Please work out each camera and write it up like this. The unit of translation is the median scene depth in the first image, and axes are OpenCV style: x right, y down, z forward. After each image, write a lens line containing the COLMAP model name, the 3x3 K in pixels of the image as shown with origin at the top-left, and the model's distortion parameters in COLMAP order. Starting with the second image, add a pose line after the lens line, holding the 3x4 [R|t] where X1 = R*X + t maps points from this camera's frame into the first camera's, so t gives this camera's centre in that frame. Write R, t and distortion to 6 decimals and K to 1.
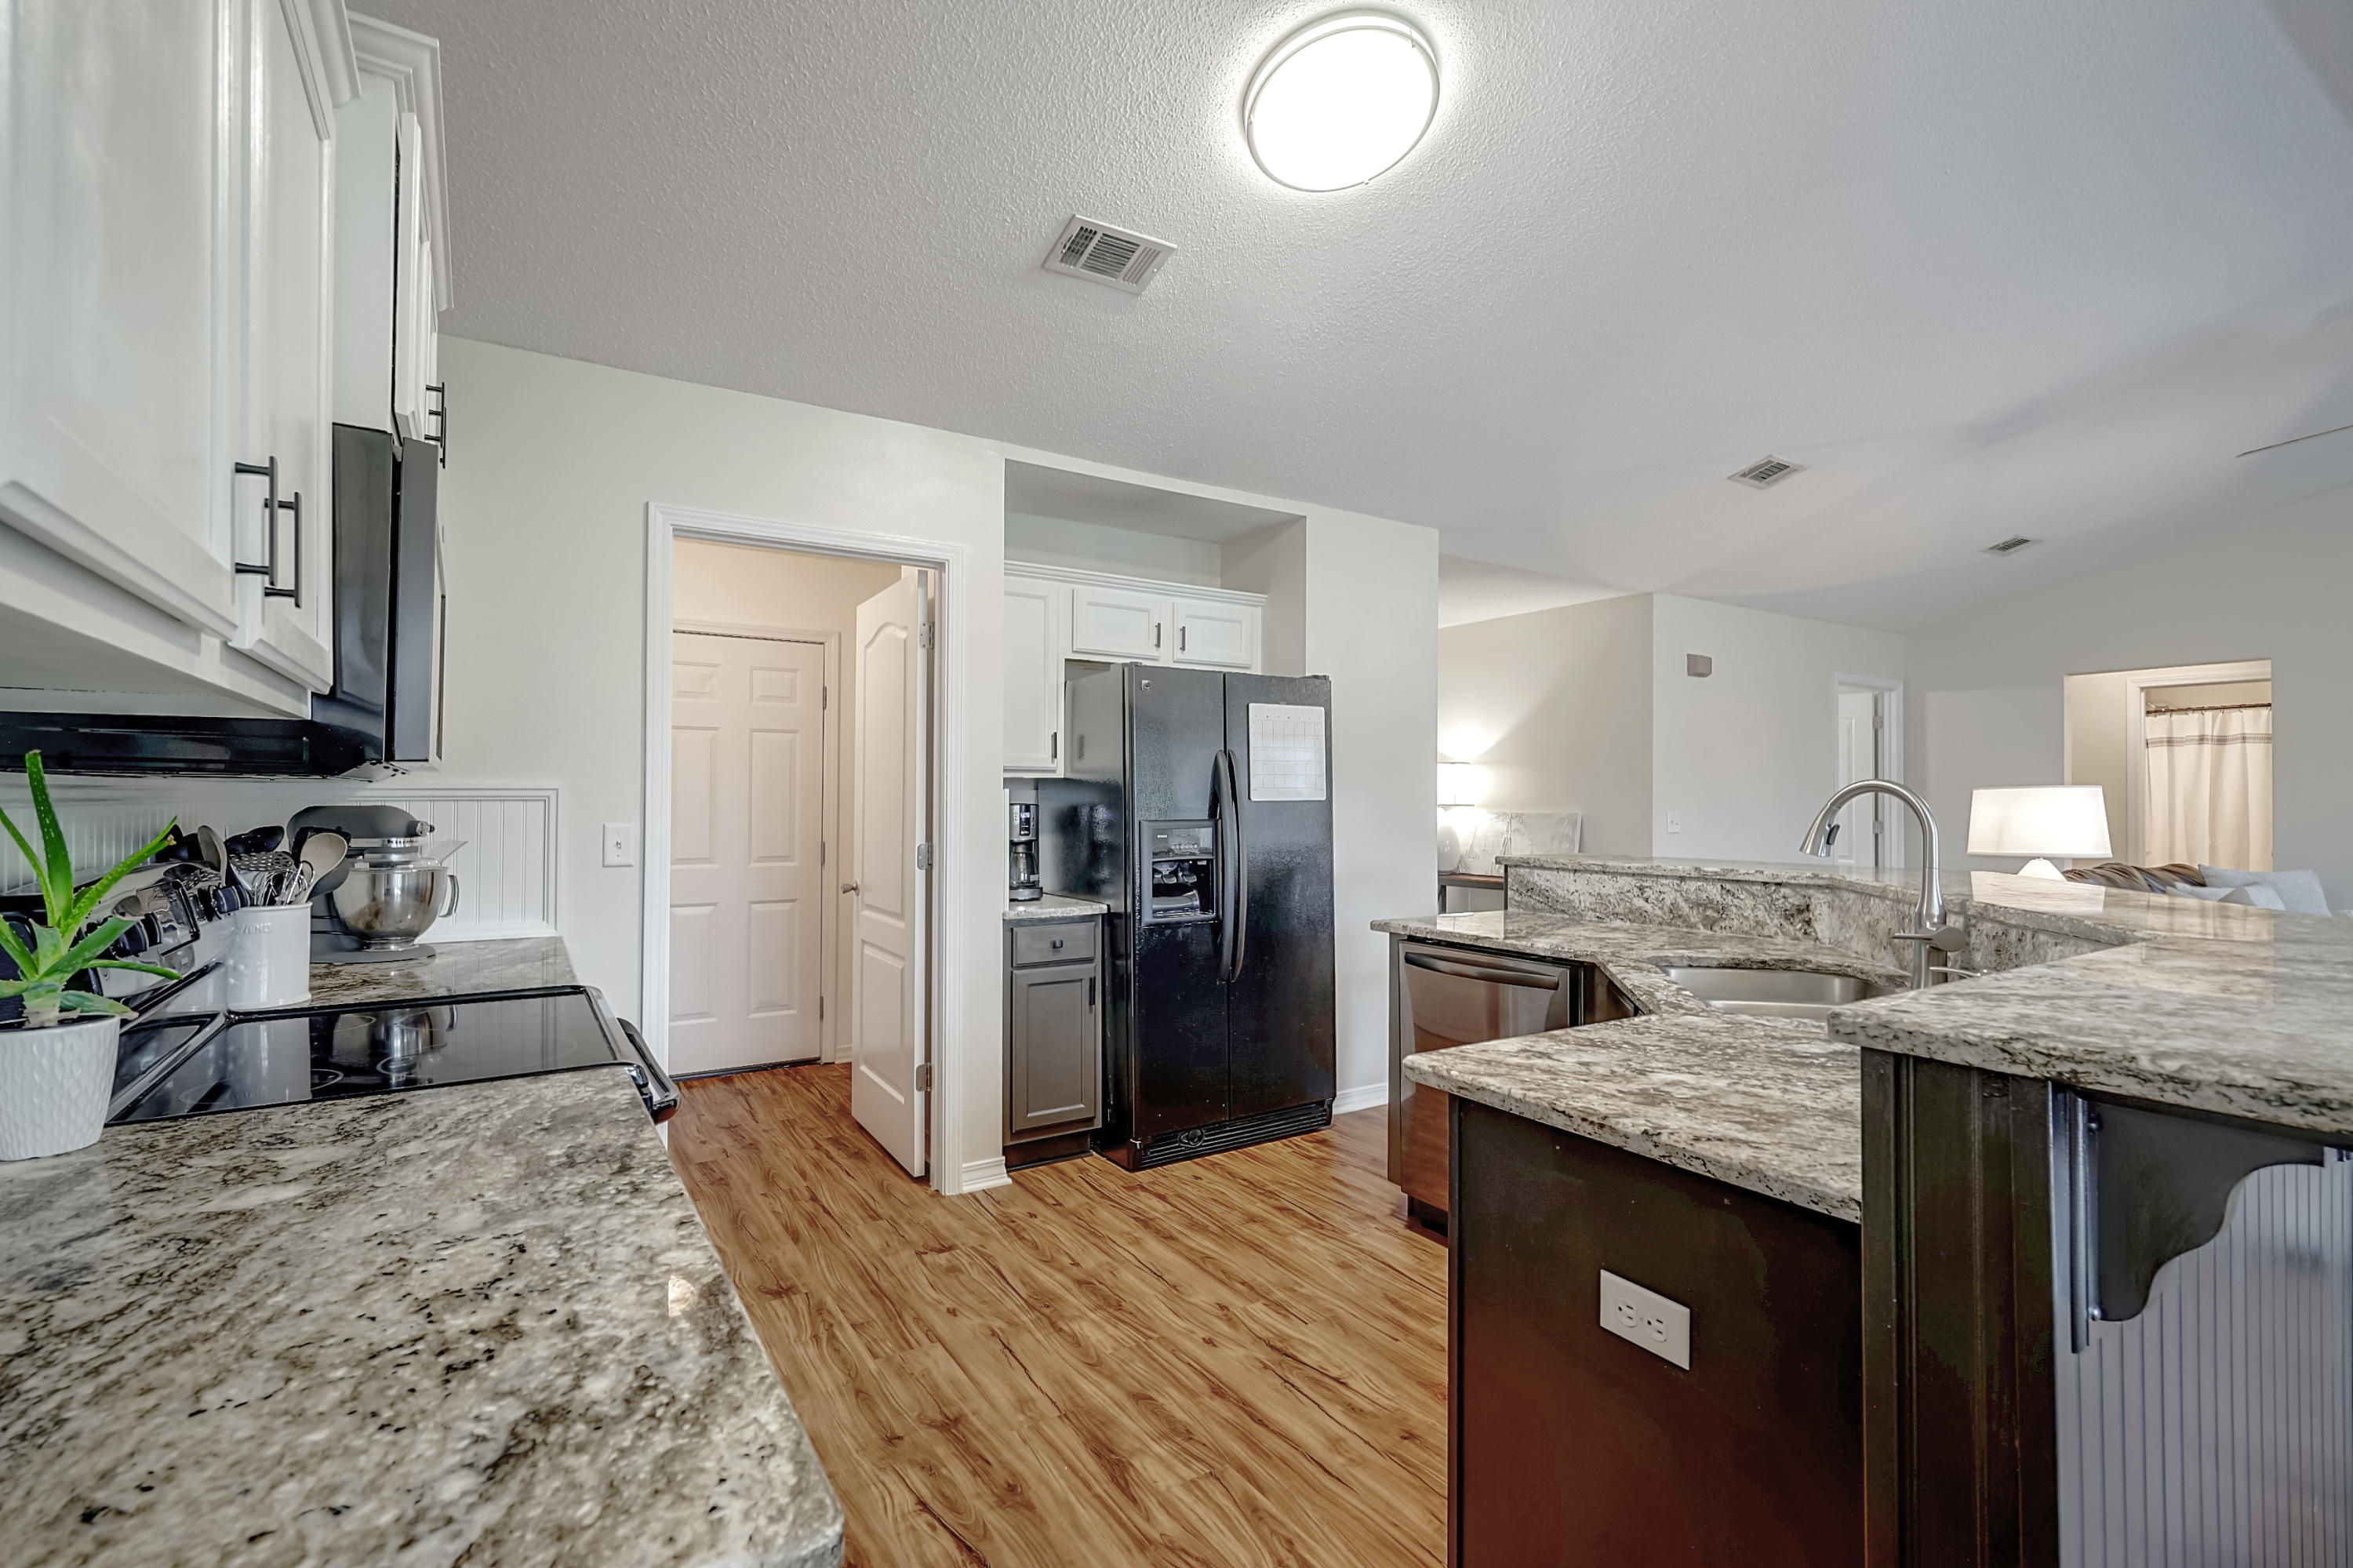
lens RADIAL K [[1059.7, 0, 1184.7], [0, 1059.7, 793.0], [0, 0, 1]] dist [-0.000579, -0.000585]
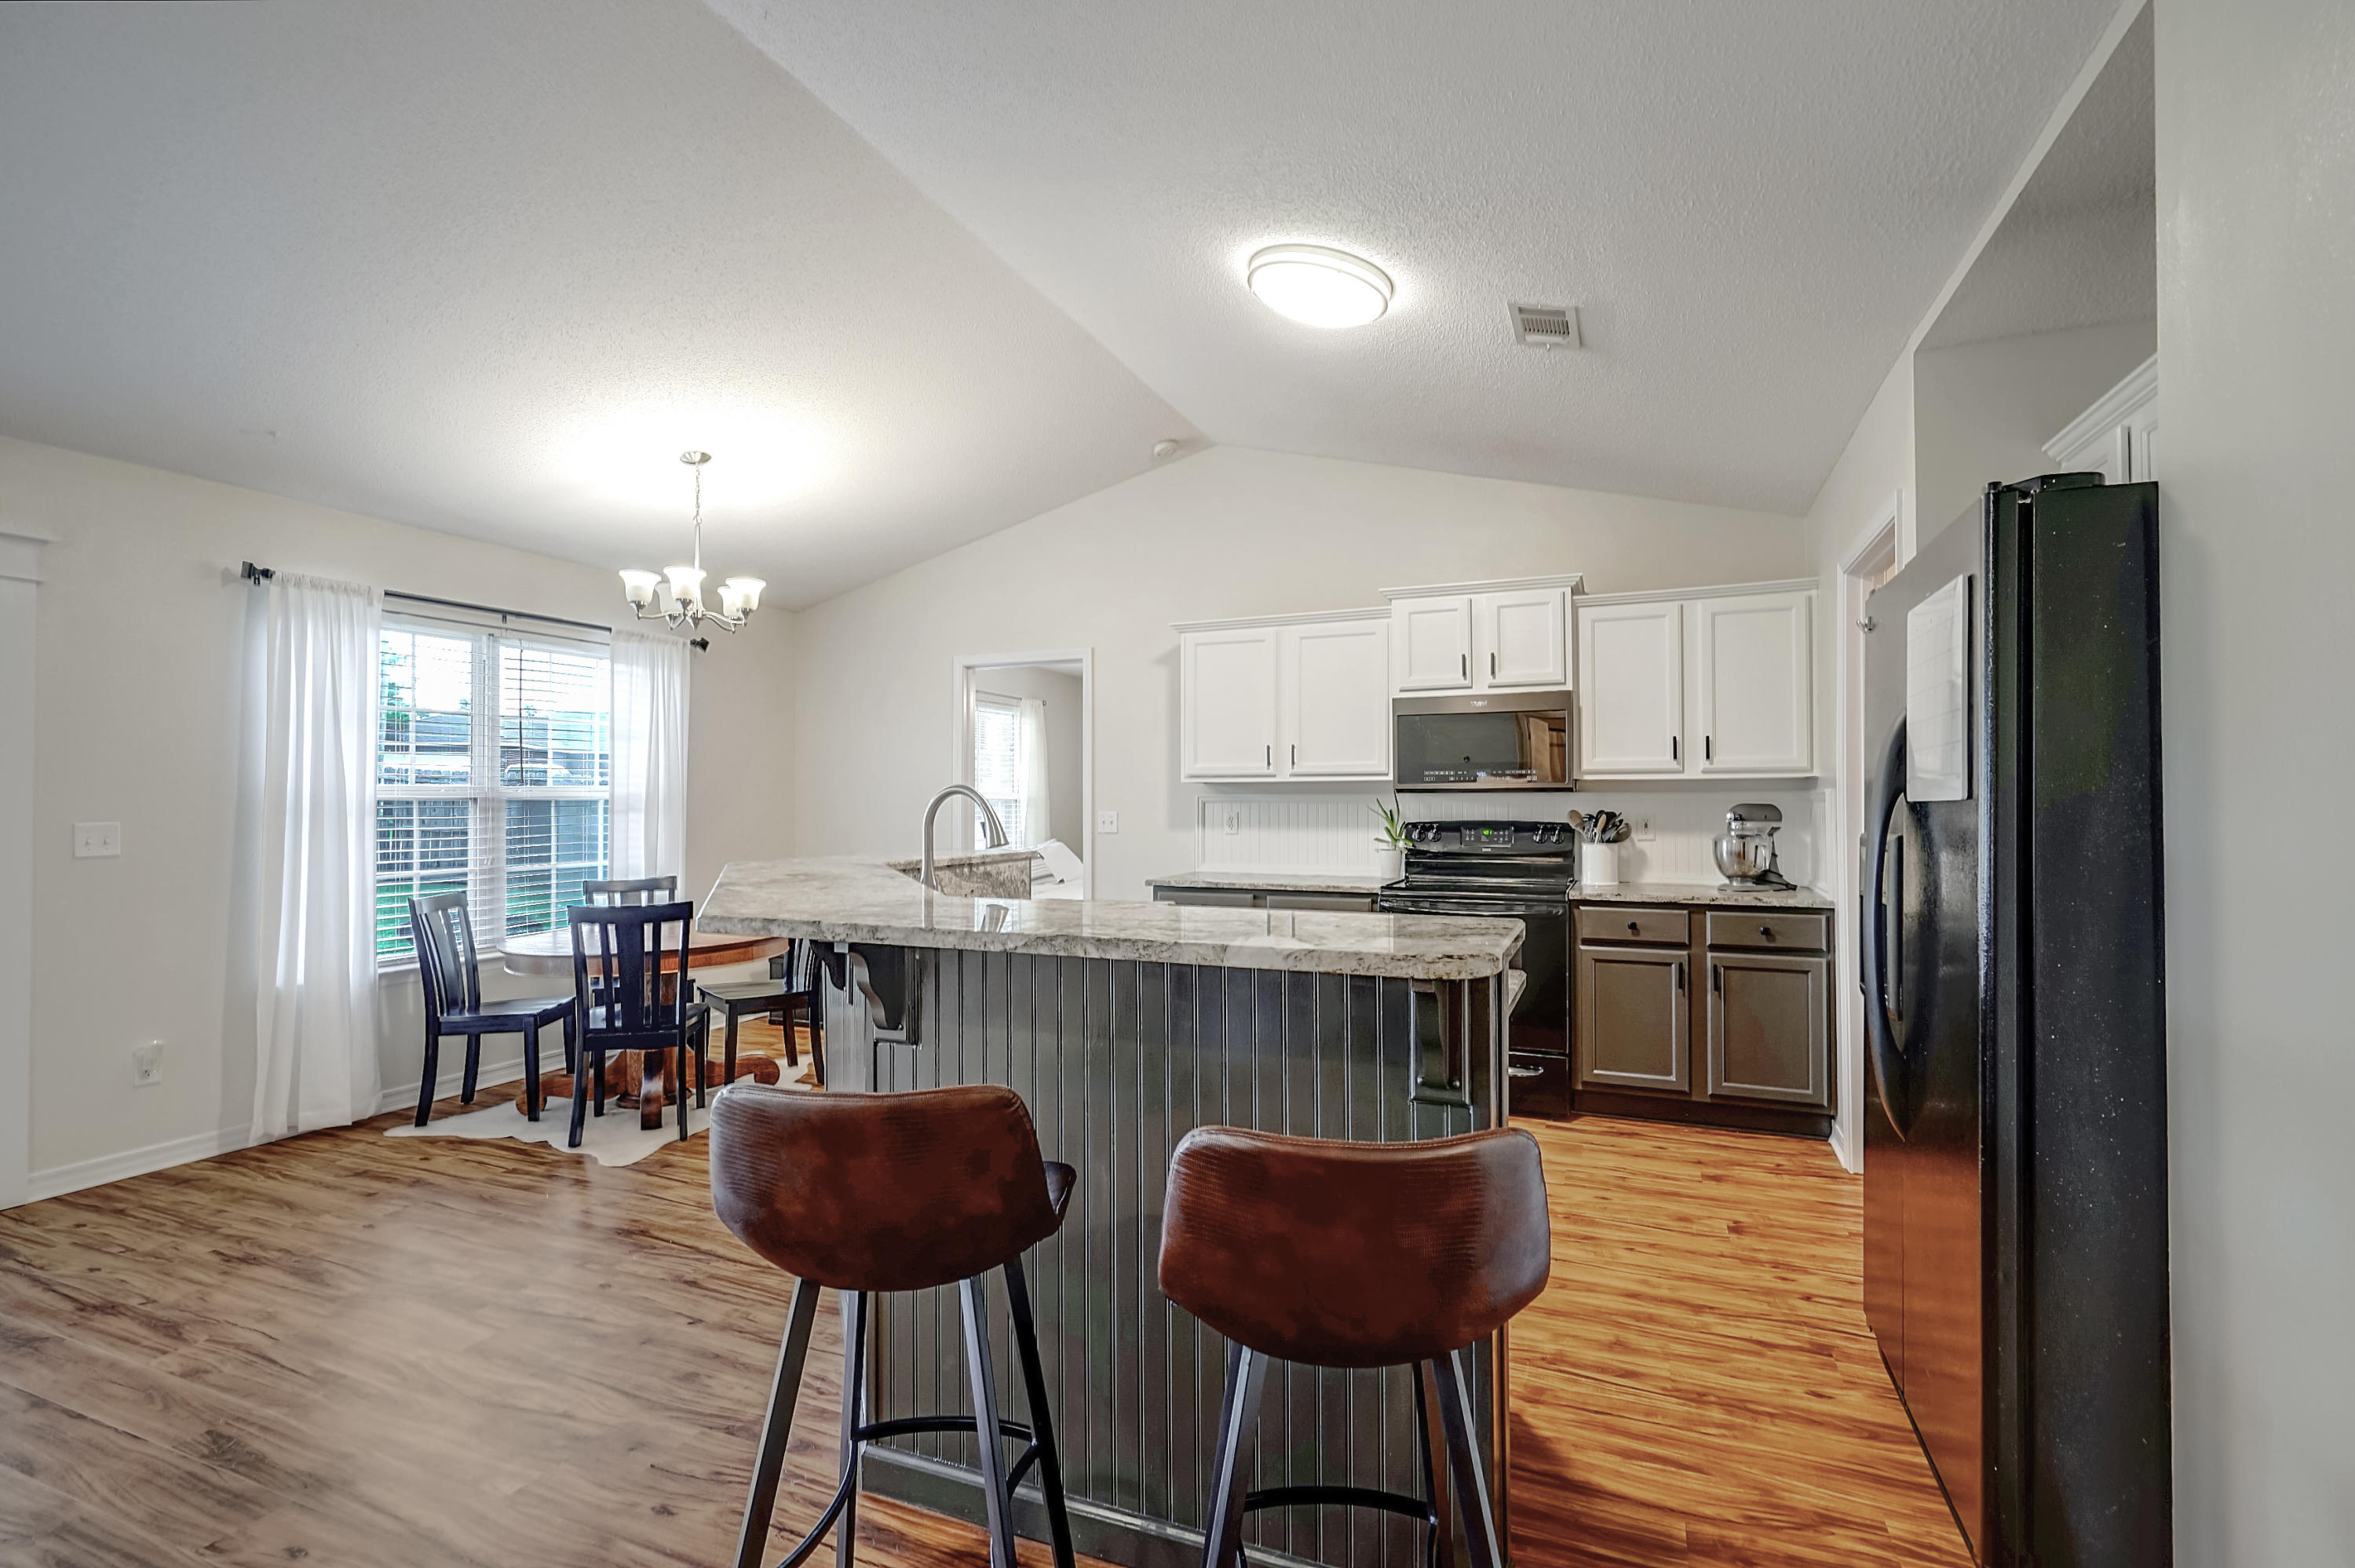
lens RADIAL K [[1060.4, 0, 1185.7], [0, 1060.4, 793.0], [0, 0, 1]] dist [-0.000579, -0.000585]
pose [[-0.830213, -0.003151, -0.557437, 0.766138], [0.008932, 0.999780, -0.018954, 0.010083], [0.557374, -0.020715, -0.830003, 1.480789]]
